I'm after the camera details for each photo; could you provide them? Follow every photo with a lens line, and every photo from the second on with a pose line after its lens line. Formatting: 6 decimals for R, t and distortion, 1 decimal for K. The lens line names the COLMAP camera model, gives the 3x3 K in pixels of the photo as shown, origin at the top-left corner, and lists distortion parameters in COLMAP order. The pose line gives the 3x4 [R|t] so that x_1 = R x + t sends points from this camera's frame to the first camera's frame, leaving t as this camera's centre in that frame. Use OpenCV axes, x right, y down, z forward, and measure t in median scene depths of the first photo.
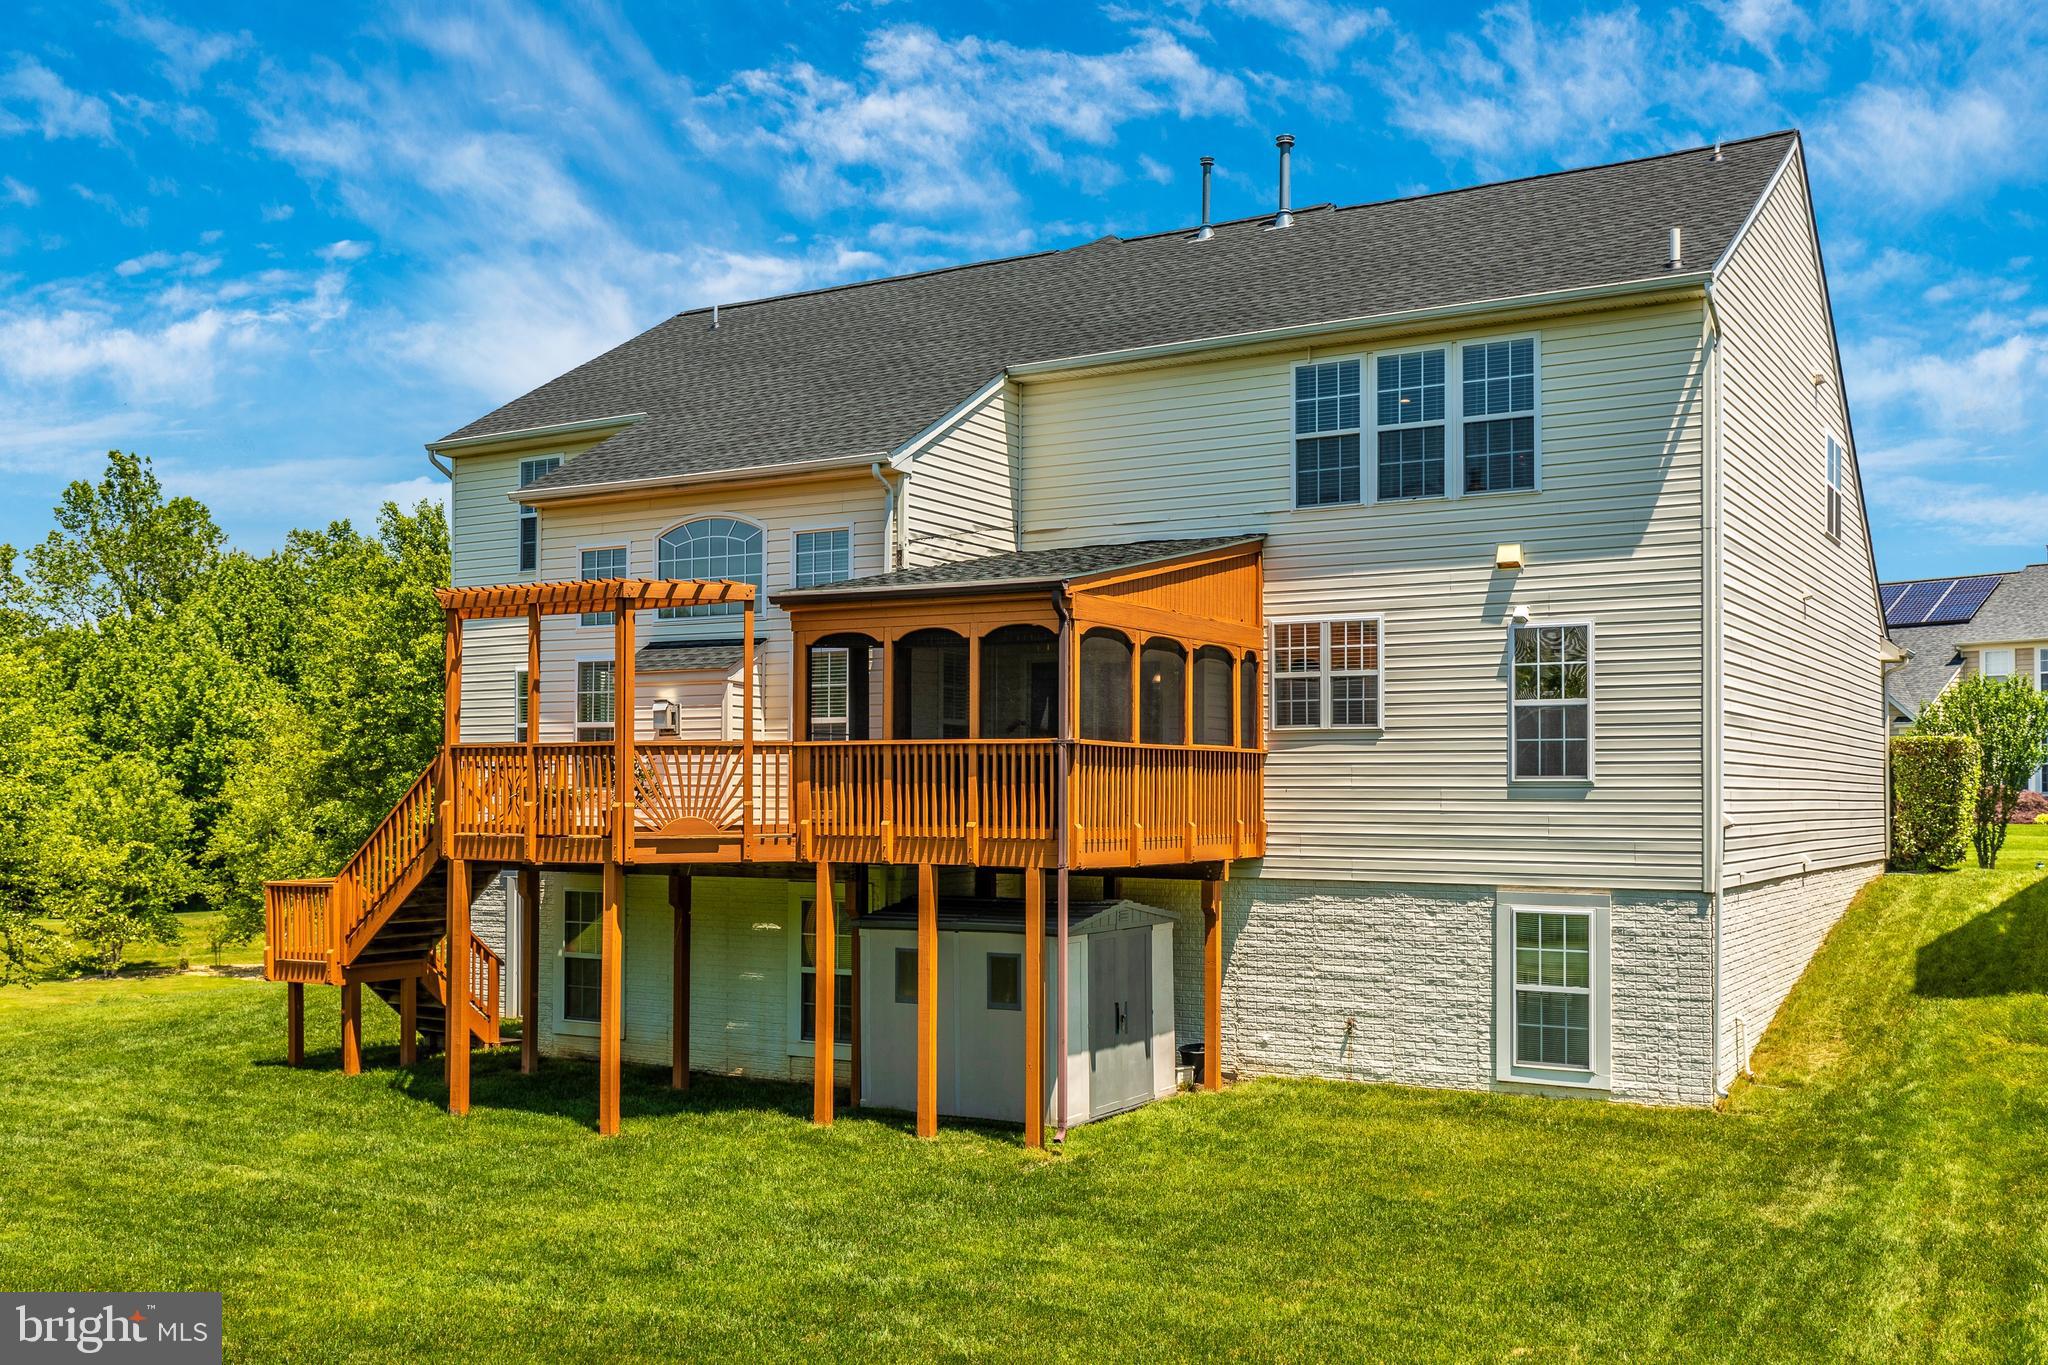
lens RADIAL K [[2133.4, 0, 1024.3], [0, 2133.4, 711.9], [0, 0, 1]] dist [-0.002572, -0.002602]
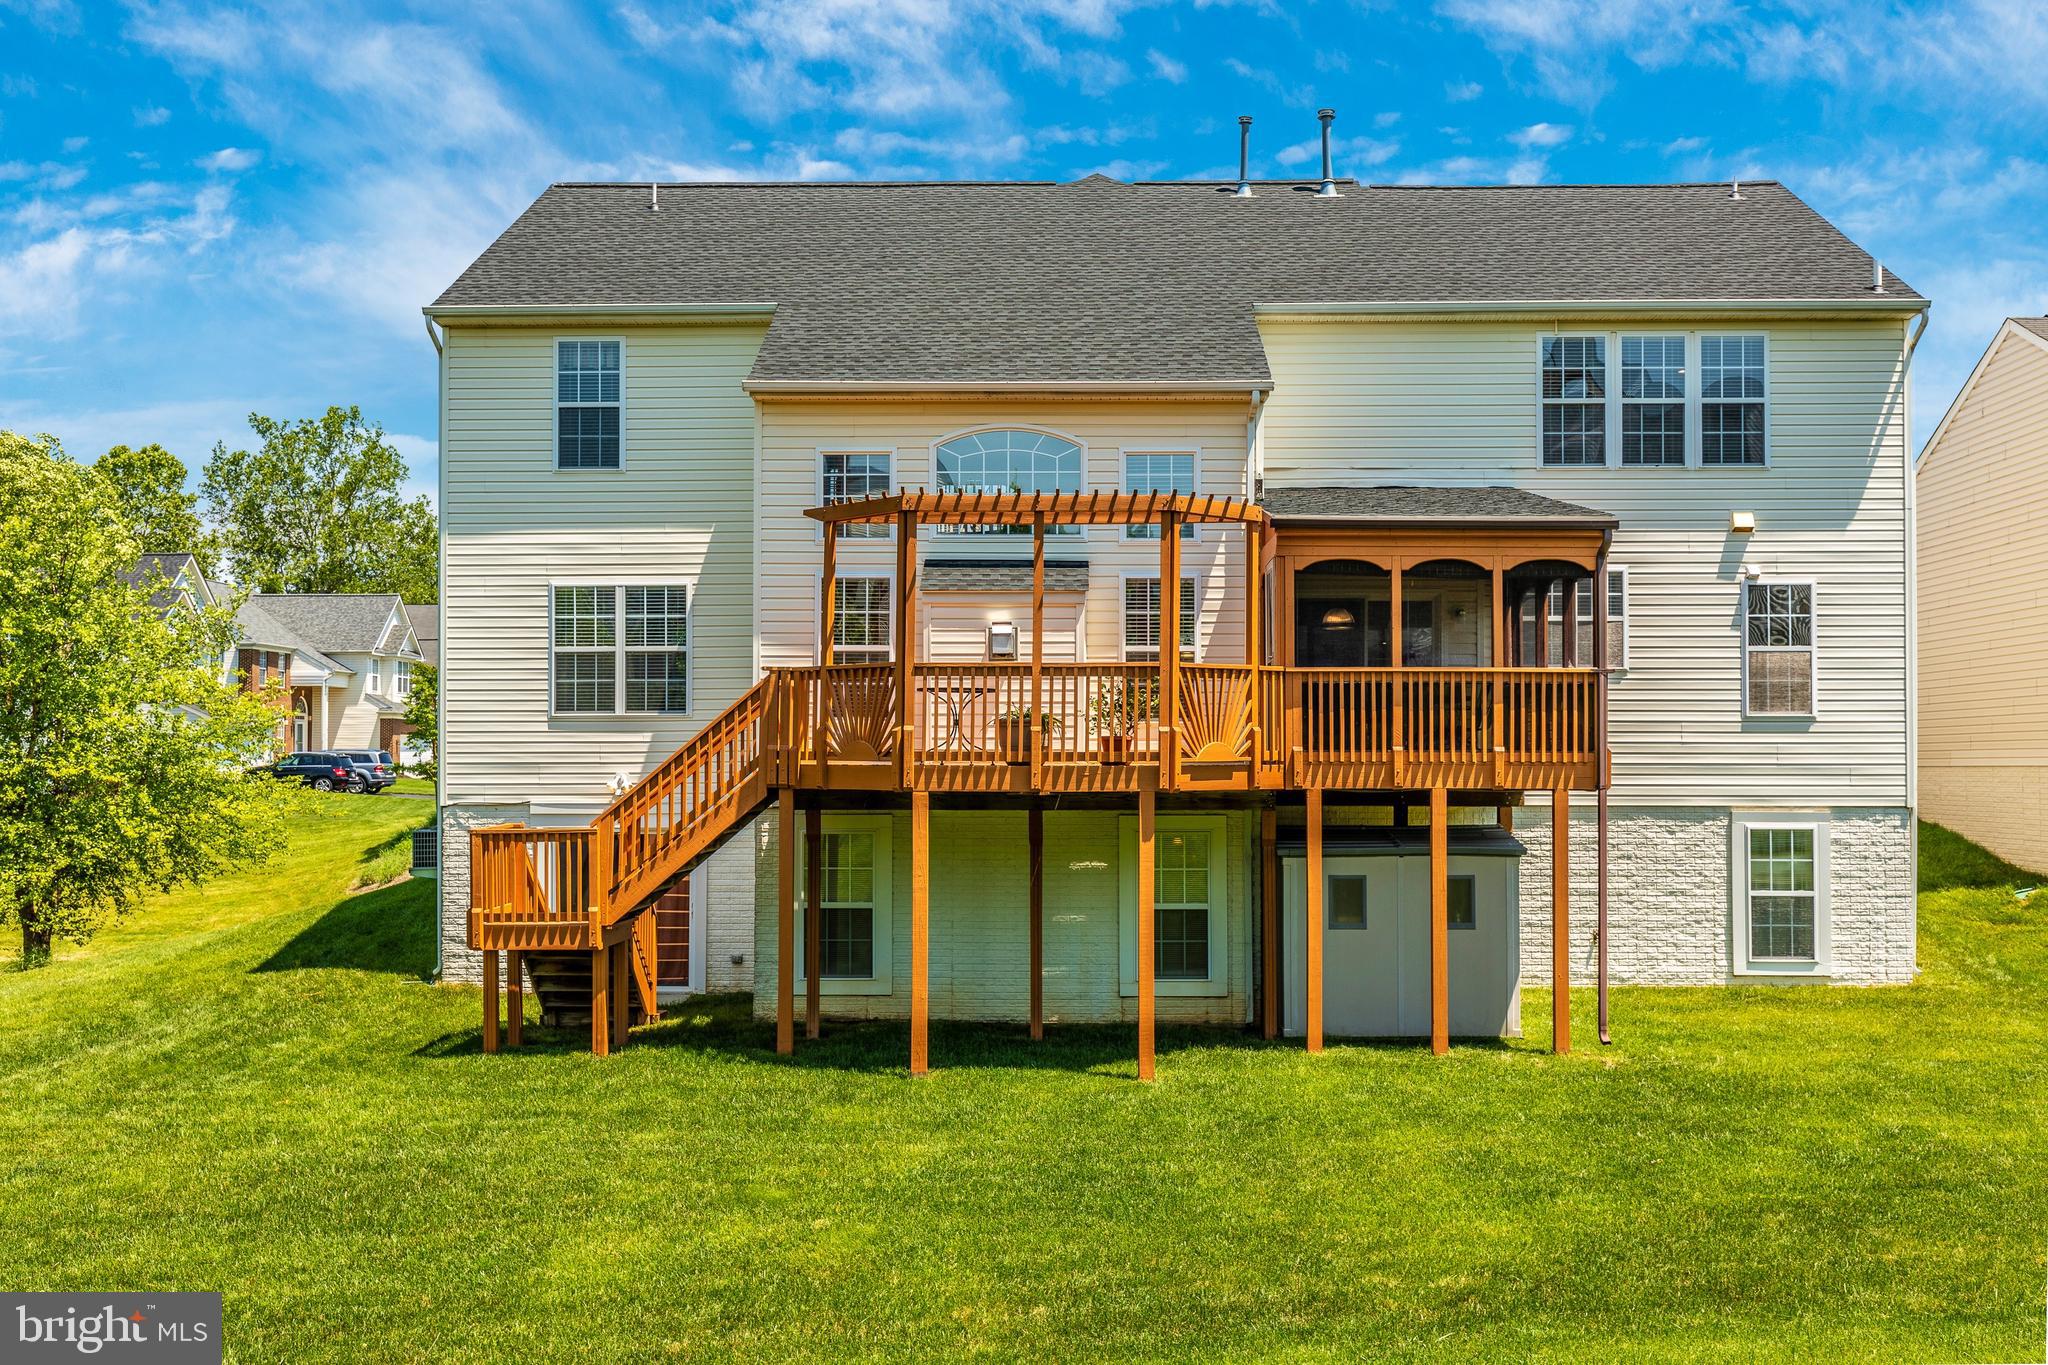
lens RADIAL K [[2295.3, 0, 876.3], [0, 2295.3, 681.4], [0, 0, 1]] dist [-0.012733, -0.005456]
pose [[0.839840, 0.020954, 0.542429, -0.840838], [-0.018671, 0.999779, -0.009713, 0.034504], [-0.542513, -0.001970, 0.840045, 0.210529]]
